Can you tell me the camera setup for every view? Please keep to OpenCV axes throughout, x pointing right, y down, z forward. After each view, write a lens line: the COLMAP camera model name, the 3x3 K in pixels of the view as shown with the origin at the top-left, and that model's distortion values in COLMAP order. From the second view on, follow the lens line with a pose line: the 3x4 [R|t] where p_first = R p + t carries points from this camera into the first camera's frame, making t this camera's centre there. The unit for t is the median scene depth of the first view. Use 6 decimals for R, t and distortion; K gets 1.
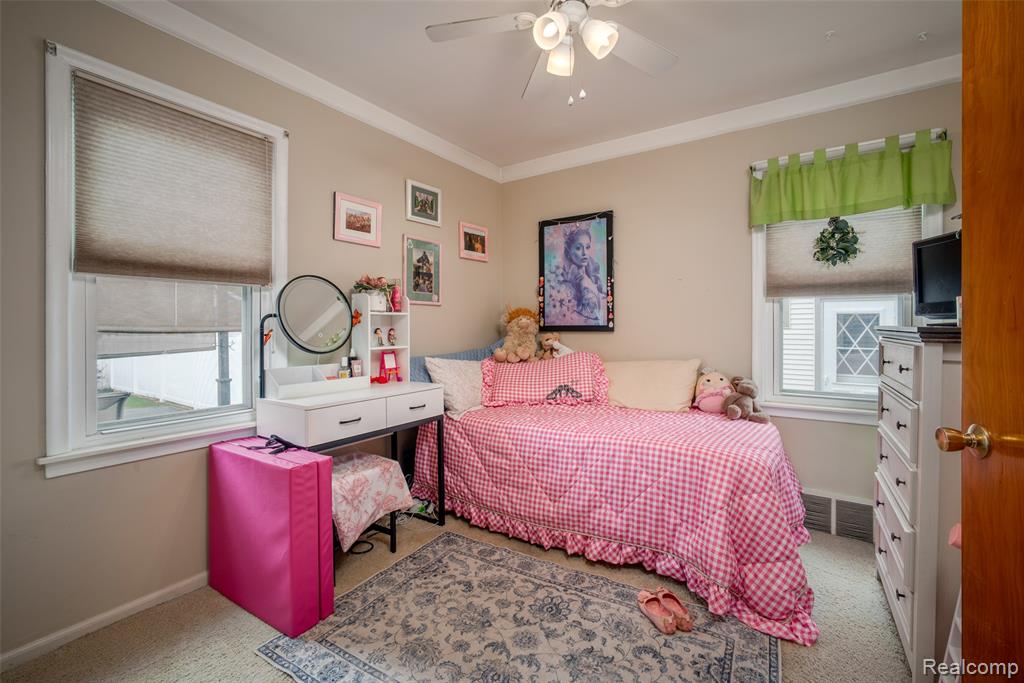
lens RADIAL K [[432.8, 0, 511.0], [0, 432.8, 330.6], [0, 0, 1]] dist [-0.016099, 0.000514]
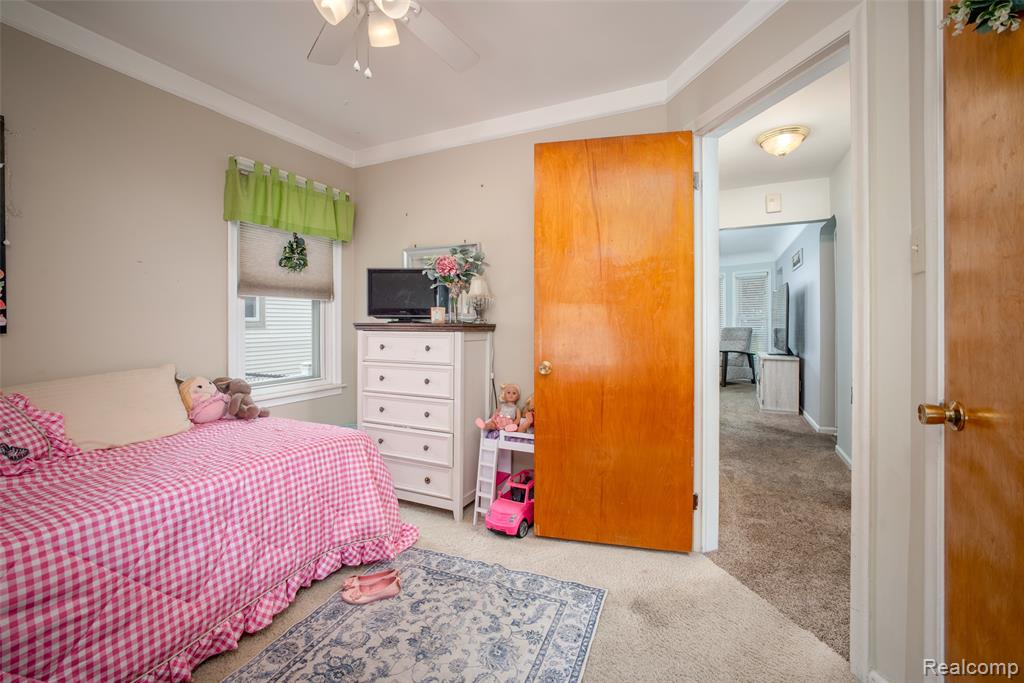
lens RADIAL K [[439.9, 0, 512.3], [0, 439.9, 327.8], [0, 0, 1]] dist [0.000480, 0.000273]
pose [[-0.145995, -0.009583, 0.989239, -0.568295], [0.005572, 0.999929, 0.010509, -0.007672], [-0.989270, 0.007047, -0.145932, 0.586476]]
